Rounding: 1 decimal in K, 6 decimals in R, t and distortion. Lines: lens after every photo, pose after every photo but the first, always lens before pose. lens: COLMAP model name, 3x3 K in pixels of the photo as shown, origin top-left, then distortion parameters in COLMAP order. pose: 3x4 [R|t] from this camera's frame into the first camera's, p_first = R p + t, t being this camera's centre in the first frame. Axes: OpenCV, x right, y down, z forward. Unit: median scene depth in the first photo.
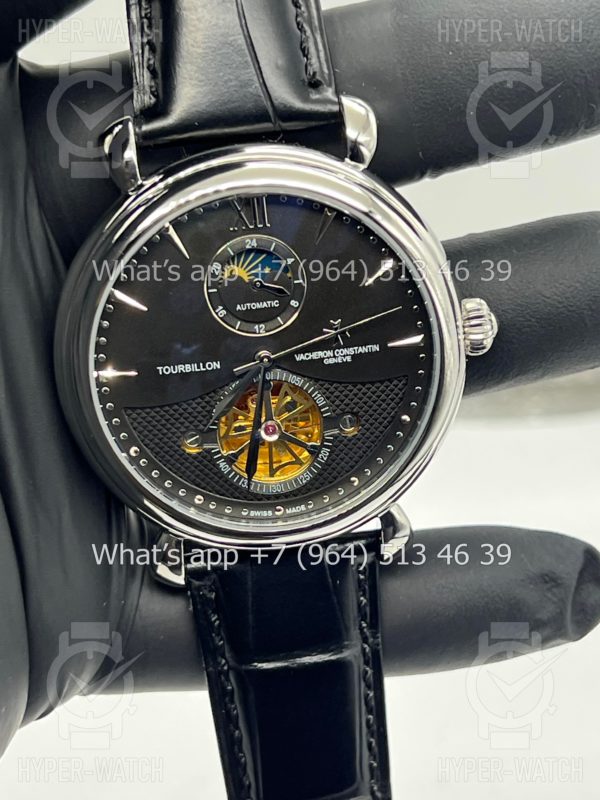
lens RADIAL K [[1922.9, 0, 298.1], [0, 1922.9, 395.2], [0, 0, 1]] dist [0.190394, 0.000000]
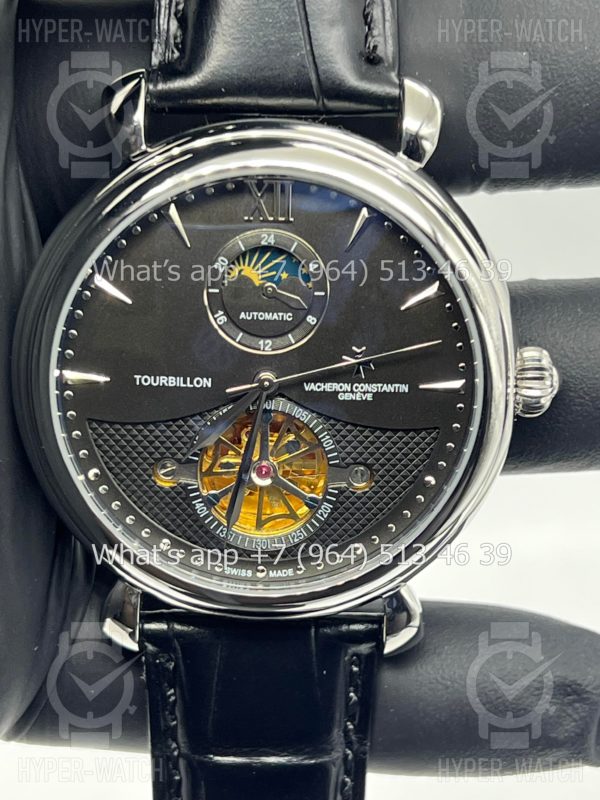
lens RADIAL K [[1922.9, 0, 298.1], [0, 1922.9, 401.8], [0, 0, 1]] dist [0.190394, 0.000000]
pose [[0.989281, 0.134250, -0.057445, 0.043405], [-0.136764, 0.989700, -0.042305, 0.021461], [0.051174, 0.049708, 0.997452, 0.188257]]
